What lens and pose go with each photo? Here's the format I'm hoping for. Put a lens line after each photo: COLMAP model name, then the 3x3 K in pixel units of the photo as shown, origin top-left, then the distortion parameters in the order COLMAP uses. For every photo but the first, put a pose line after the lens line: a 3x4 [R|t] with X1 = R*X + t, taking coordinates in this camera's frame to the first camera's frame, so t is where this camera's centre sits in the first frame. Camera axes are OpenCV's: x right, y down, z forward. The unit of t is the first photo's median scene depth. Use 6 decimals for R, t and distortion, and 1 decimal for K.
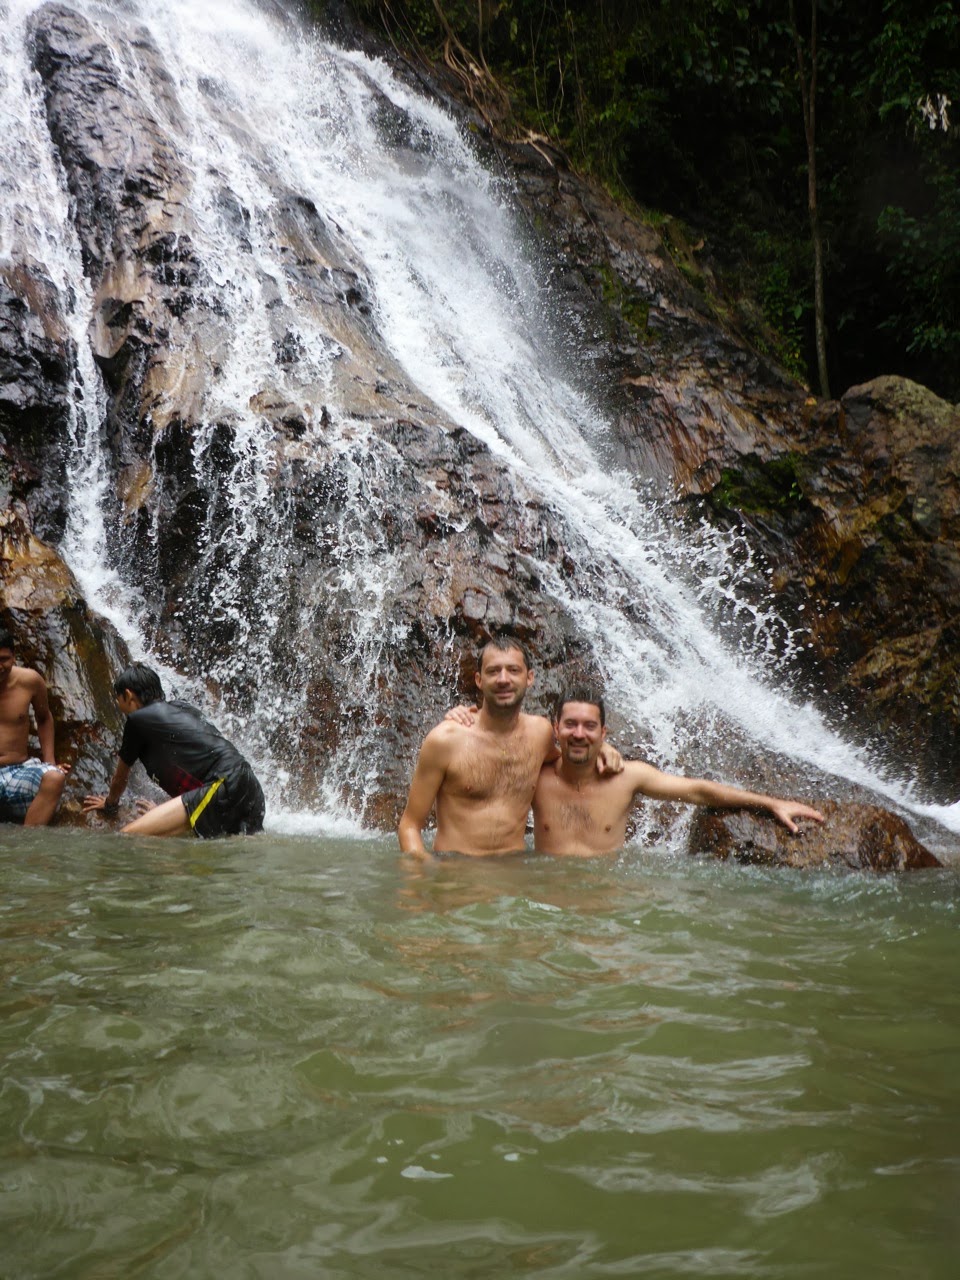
lens RADIAL K [[1014.9, 0, 480.0], [0, 1014.9, 640.0], [0, 0, 1]] dist [0.001796, 0.001313]
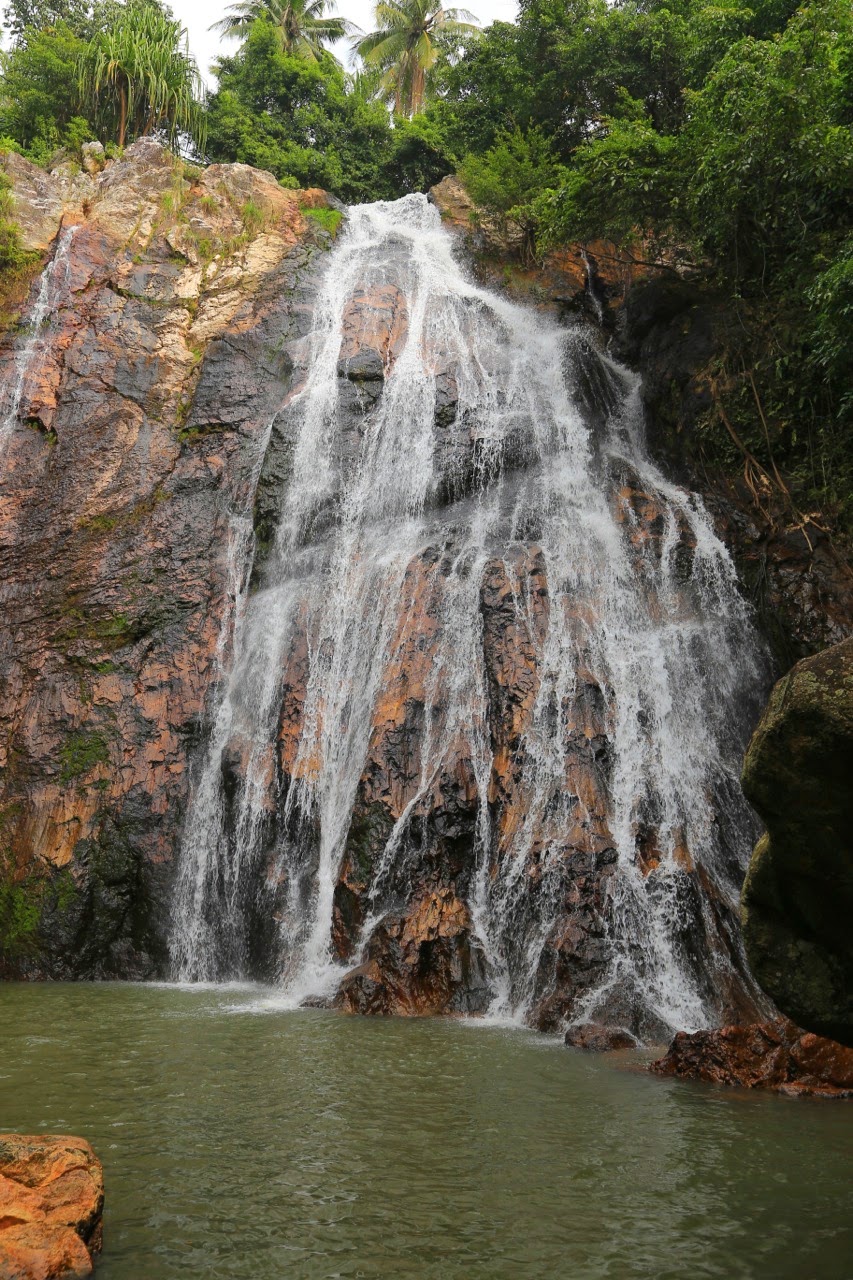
lens RADIAL K [[1185.7, 0, 426.5], [0, 1185.7, 640.0], [0, 0, 1]] dist [-0.039567, 0.140588]
pose [[0.805618, -0.121241, -0.579897, 1.119623], [0.068074, 0.991296, -0.112682, -0.351537], [0.588512, 0.051303, 0.806859, -1.278836]]
